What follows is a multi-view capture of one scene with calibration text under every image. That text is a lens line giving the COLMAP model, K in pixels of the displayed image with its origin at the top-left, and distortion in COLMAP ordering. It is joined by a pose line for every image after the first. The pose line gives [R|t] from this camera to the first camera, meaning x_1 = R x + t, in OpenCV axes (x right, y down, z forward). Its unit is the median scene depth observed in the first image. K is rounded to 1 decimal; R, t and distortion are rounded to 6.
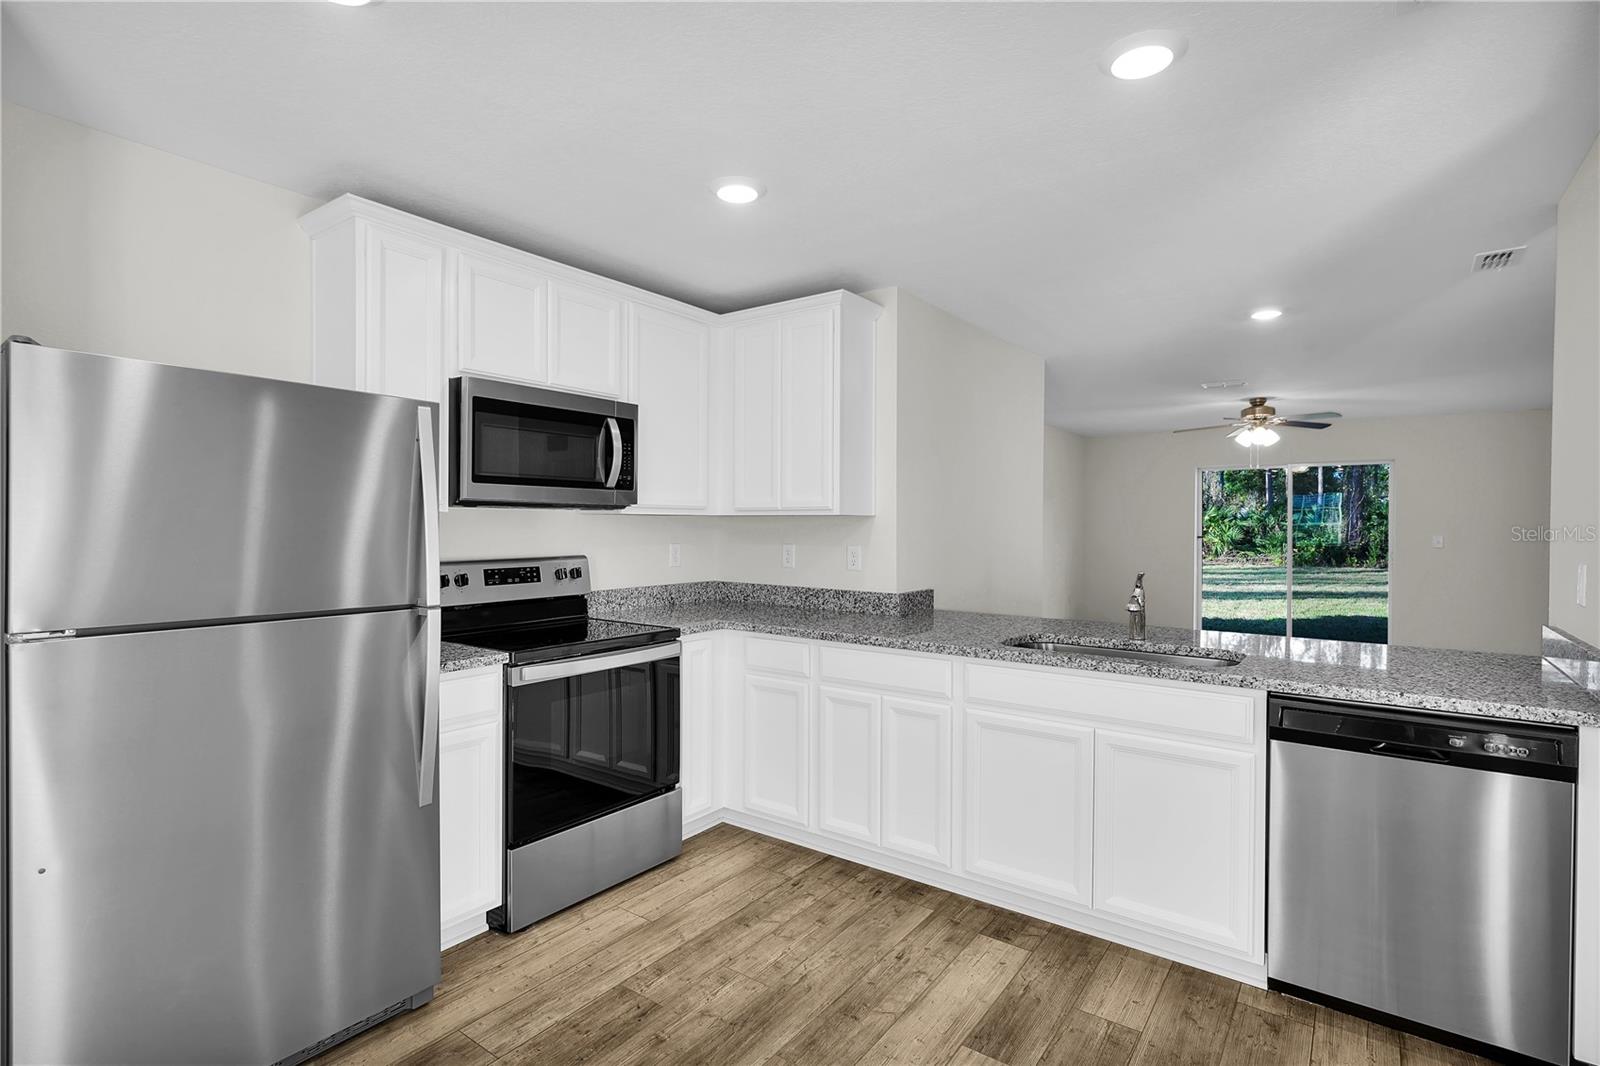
lens RADIAL K [[784.3, 0, 799.9], [0, 784.3, 522.2], [0, 0, 1]] dist [0.004733, 0.000482]
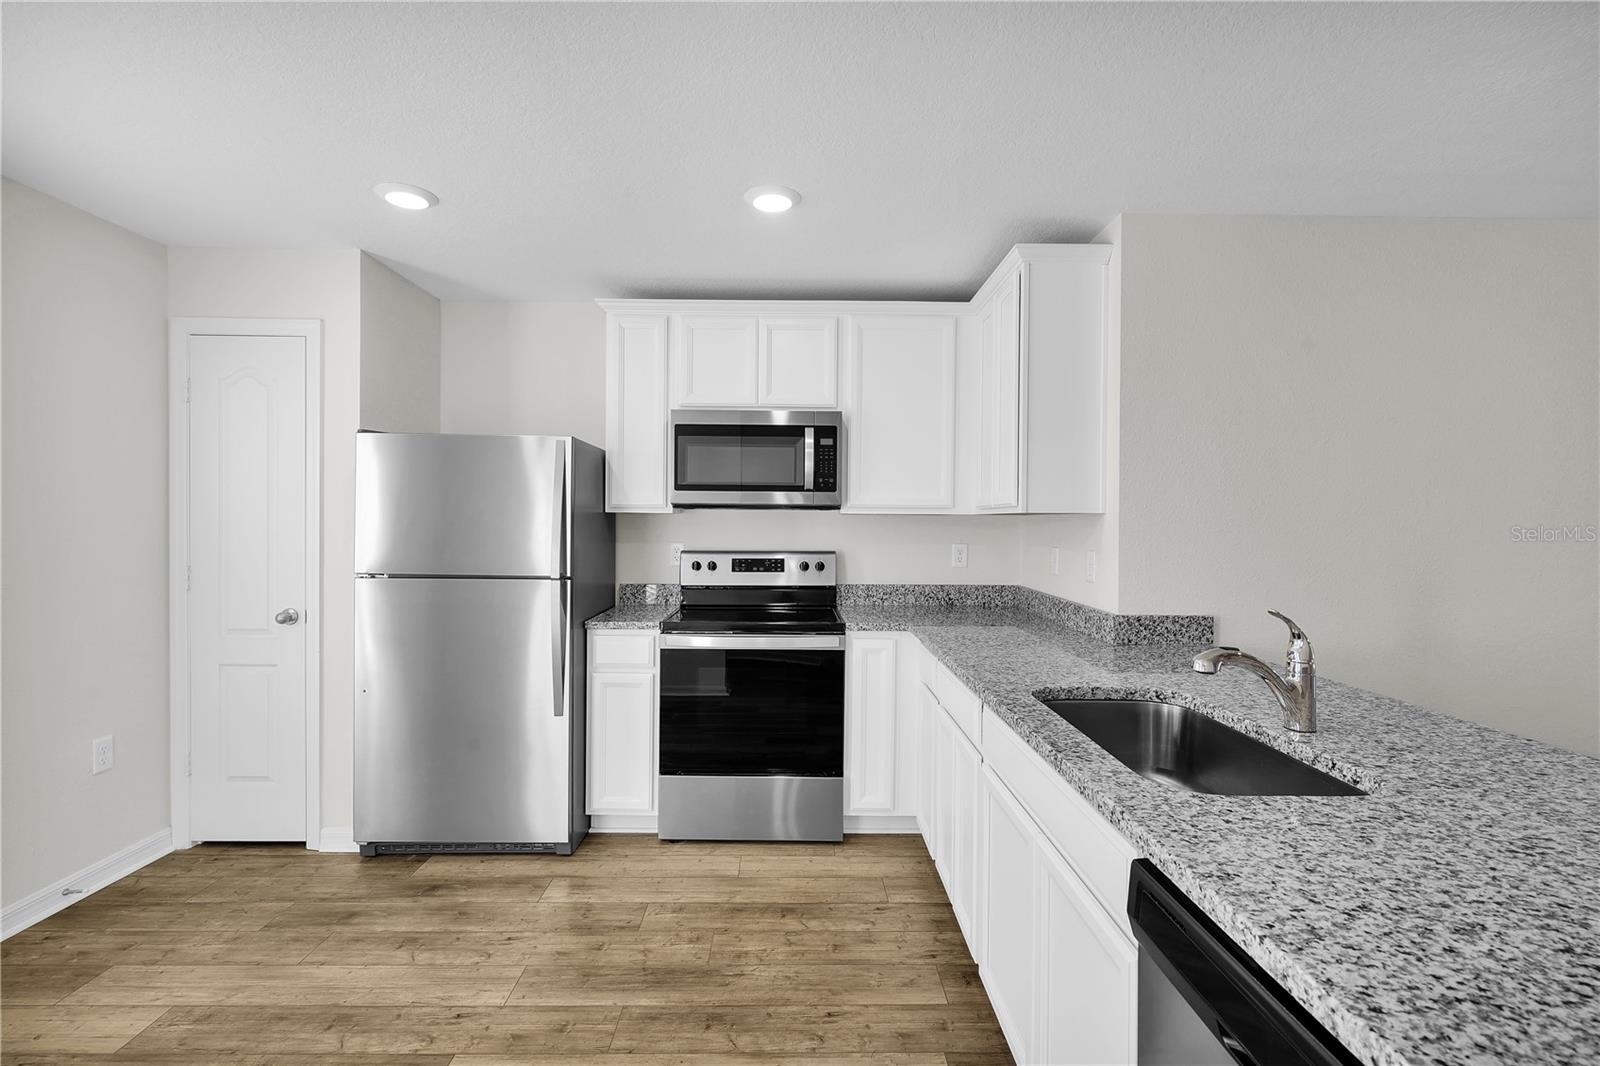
lens RADIAL K [[740.6, 0, 798.4], [0, 740.6, 523.8], [0, 0, 1]] dist [0.001110, 0.000165]
pose [[0.595163, 0.003759, -0.803596, 0.641051], [-0.003259, 0.999992, 0.002264, 0.001245], [0.803598, 0.001272, 0.595171, 0.395383]]
